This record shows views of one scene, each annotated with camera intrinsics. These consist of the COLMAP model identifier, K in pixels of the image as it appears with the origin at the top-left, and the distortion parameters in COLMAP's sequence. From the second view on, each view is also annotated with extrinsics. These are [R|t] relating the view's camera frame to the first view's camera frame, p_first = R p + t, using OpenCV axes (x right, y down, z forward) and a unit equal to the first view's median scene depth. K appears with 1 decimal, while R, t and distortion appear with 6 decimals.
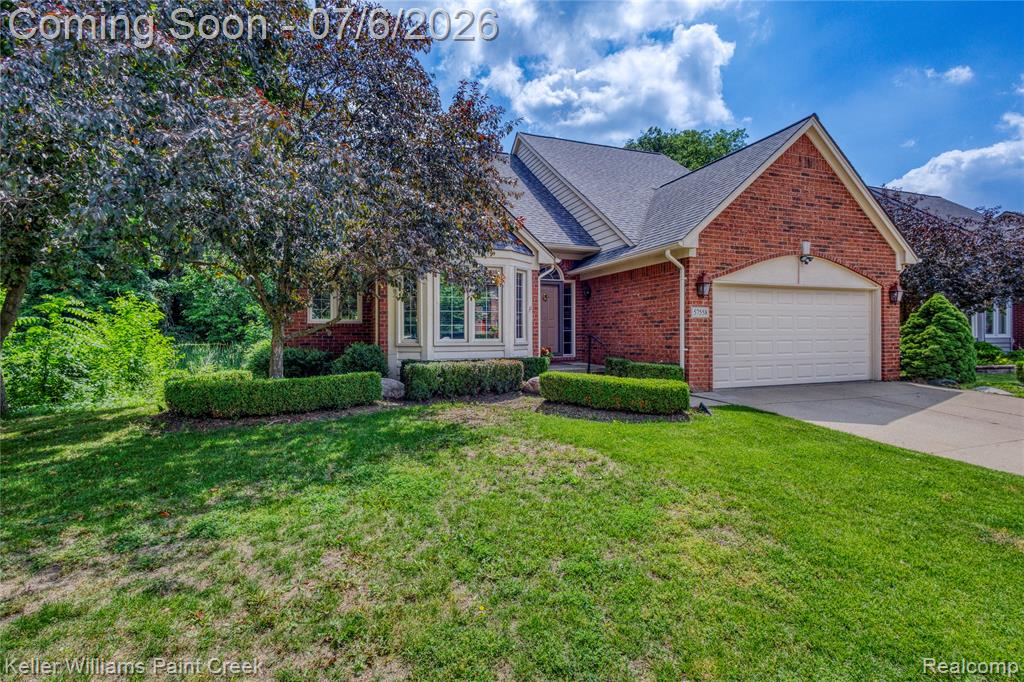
lens RADIAL K [[465.7, 0, 510.6], [0, 465.7, 335.1], [0, 0, 1]] dist [0.002956, 0.000086]
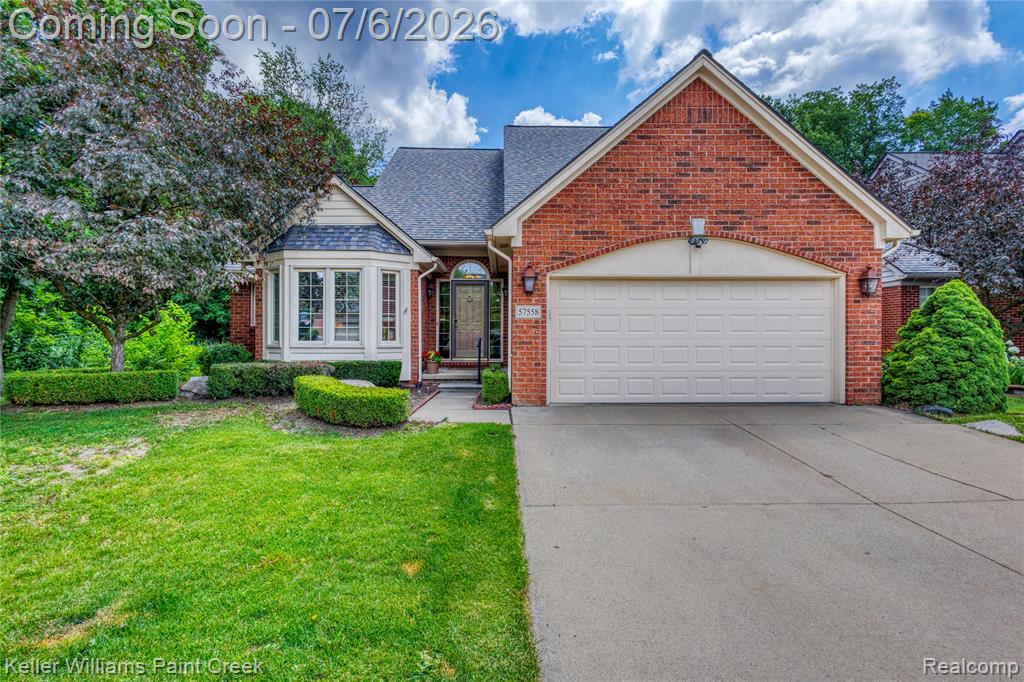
lens RADIAL K [[474.3, 0, 512.0], [0, 474.3, 341.0], [0, 0, 1]] dist [-0.000010, 0.000198]
pose [[0.946112, 0.007818, -0.323746, 0.598369], [-0.005415, 0.999951, 0.008321, -0.002676], [0.323795, -0.006120, 0.946107, 0.156735]]
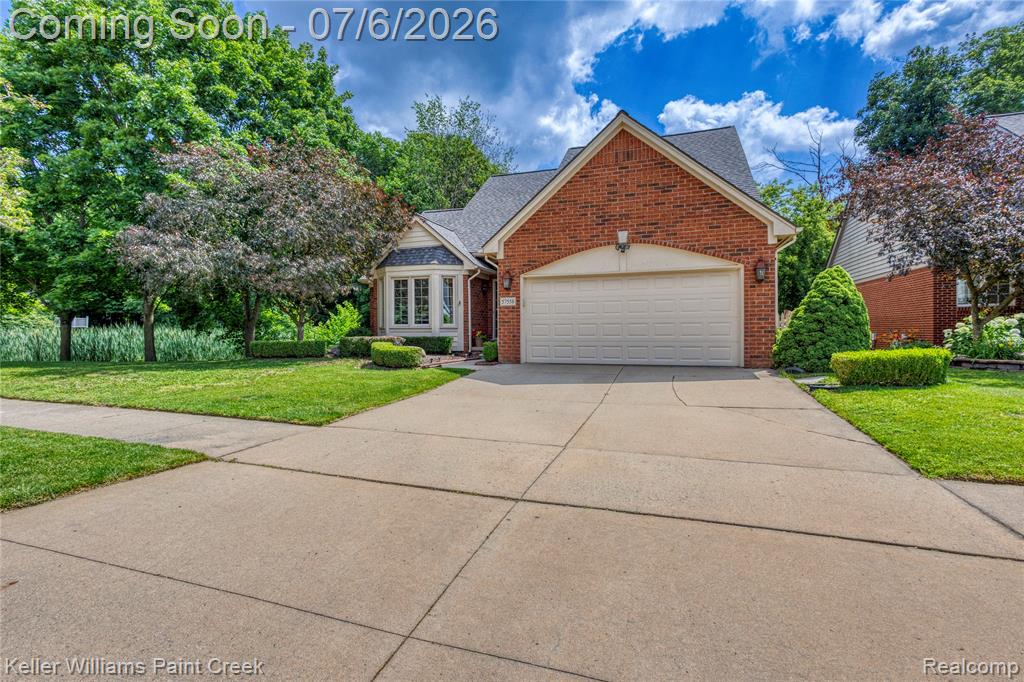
lens RADIAL K [[468.7, 0, 517.3], [0, 468.7, 338.9], [0, 0, 1]] dist [0.003464, 0.000250]
pose [[0.783449, 0.011635, -0.621348, 1.116709], [-0.000815, 0.999843, 0.017695, 0.028466], [0.621456, -0.013356, 0.783335, 0.003416]]
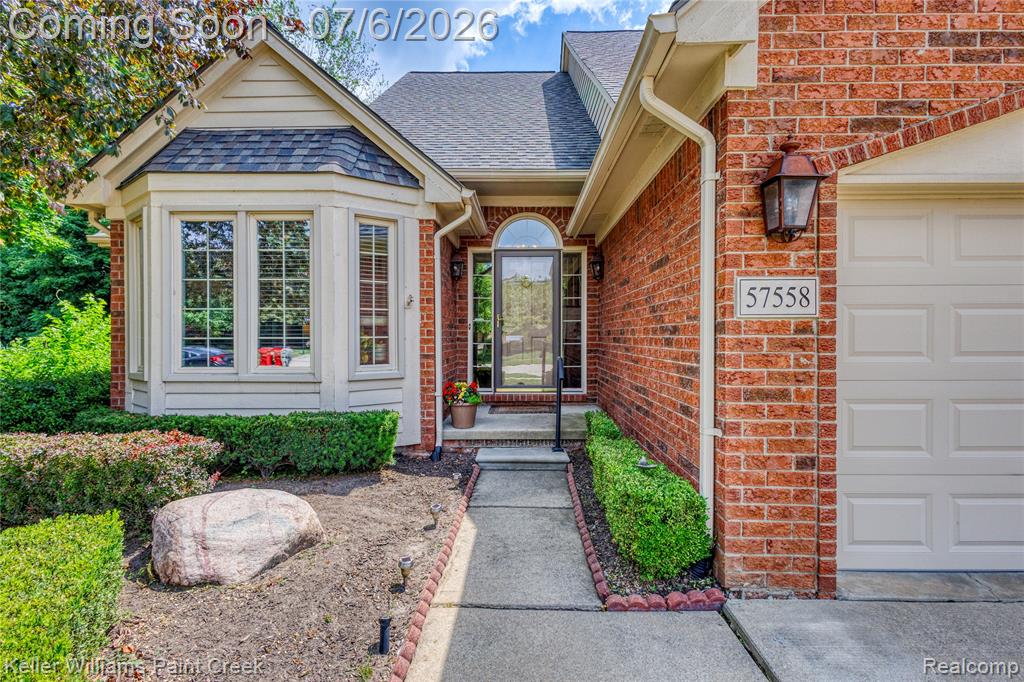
lens RADIAL K [[468.7, 0, 517.3], [0, 468.7, 338.9], [0, 0, 1]] dist [0.003464, 0.000250]
pose [[0.934752, 0.004216, -0.355277, 0.329985], [-0.001453, 0.999967, 0.008045, -0.024207], [0.355299, -0.007004, 0.934727, 0.632498]]
